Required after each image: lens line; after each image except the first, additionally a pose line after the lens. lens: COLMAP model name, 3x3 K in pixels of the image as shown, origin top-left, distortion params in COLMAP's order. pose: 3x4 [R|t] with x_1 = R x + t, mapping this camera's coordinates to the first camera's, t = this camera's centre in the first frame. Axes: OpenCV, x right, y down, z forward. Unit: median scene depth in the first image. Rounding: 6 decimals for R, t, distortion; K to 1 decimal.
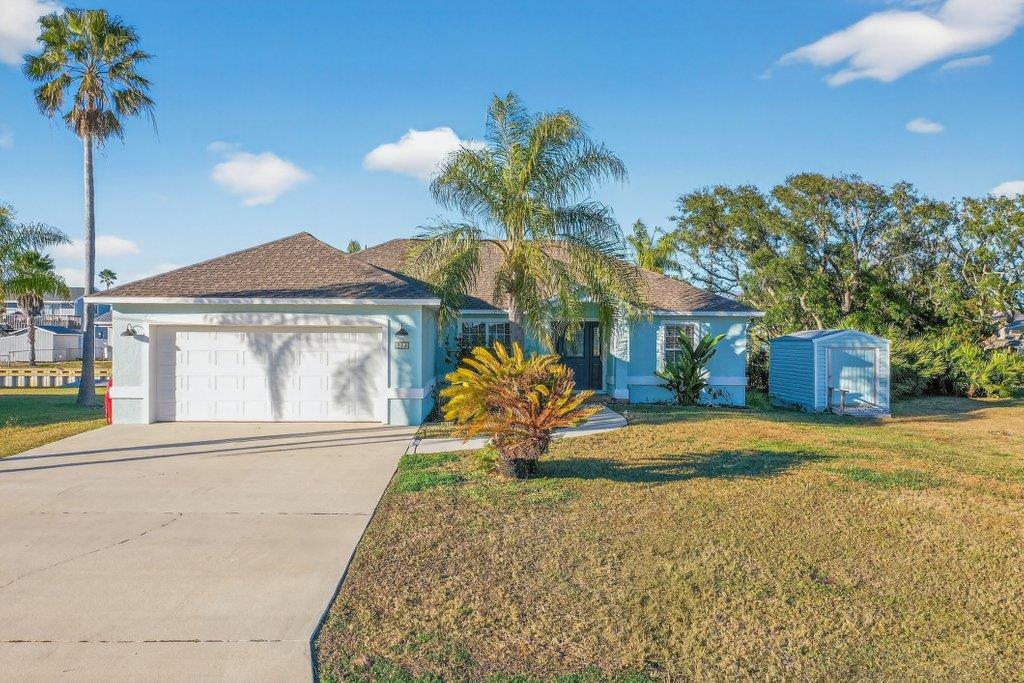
lens RADIAL K [[822.4, 0, 510.9], [0, 822.4, 328.7], [0, 0, 1]] dist [-0.001508, 0.000715]
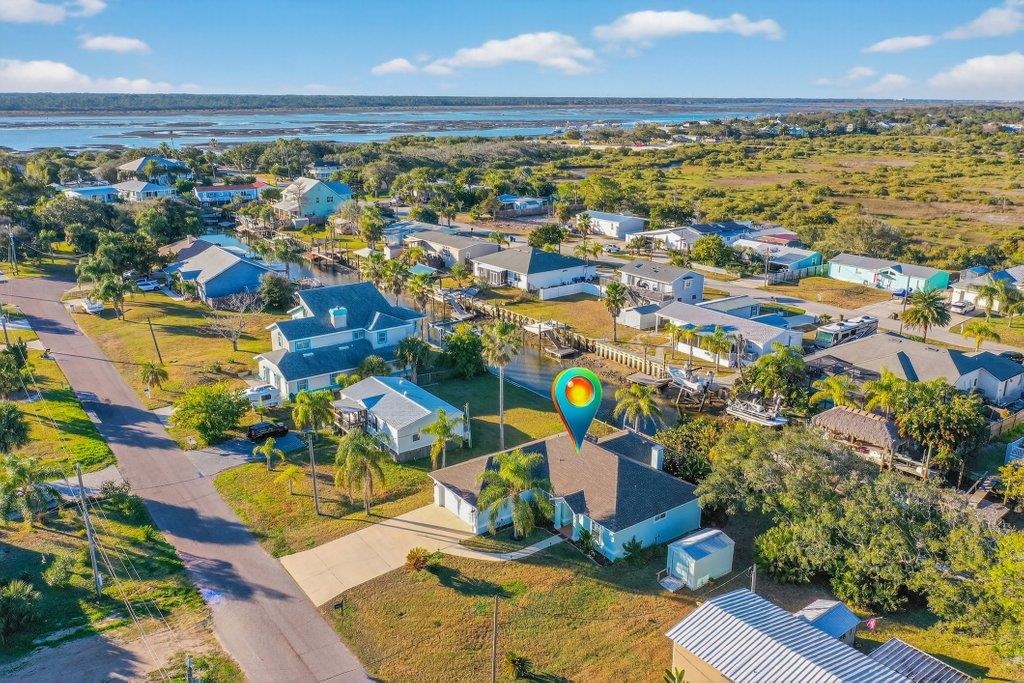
lens RADIAL K [[807.1, 0, 512.0], [0, 807.1, 341.5], [0, 0, 1]] dist [0.003440, -0.004841]
pose [[0.569645, 0.235565, -0.787409, 2.561136], [0.003646, 0.957313, 0.289031, -1.713340], [0.821883, -0.167516, 0.544470, -0.670698]]
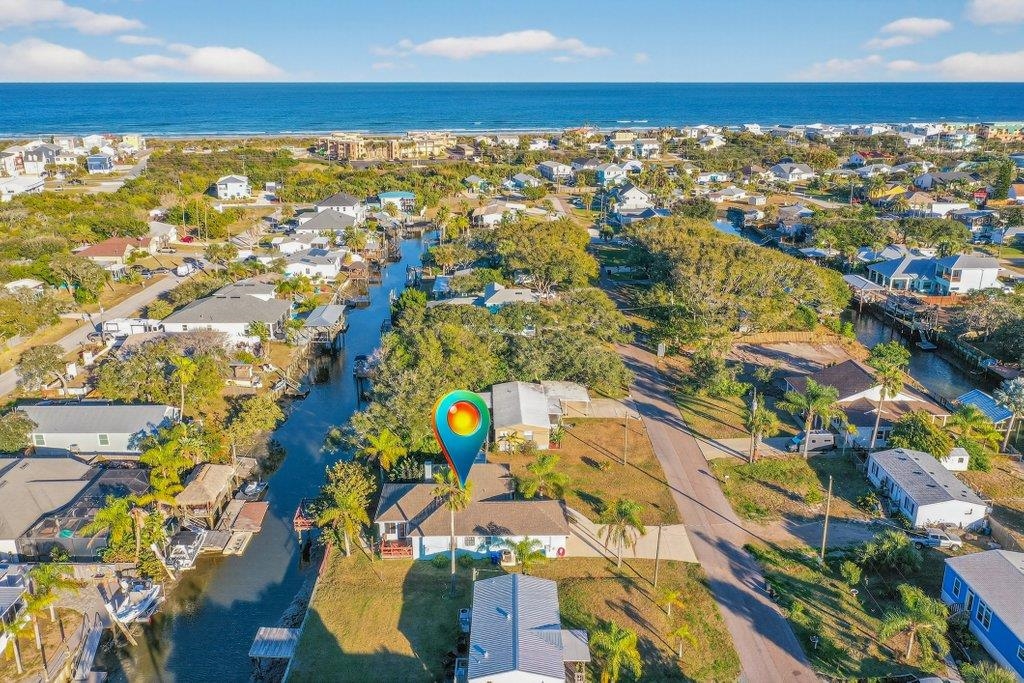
lens RADIAL K [[822.4, 0, 510.9], [0, 822.4, 328.7], [0, 0, 1]] dist [-0.001508, 0.000715]
pose [[0.022883, -0.292592, 0.955964, -4.625461], [-0.006429, 0.956151, 0.292803, -2.513216], [-0.999717, -0.012846, 0.019998, 1.212048]]
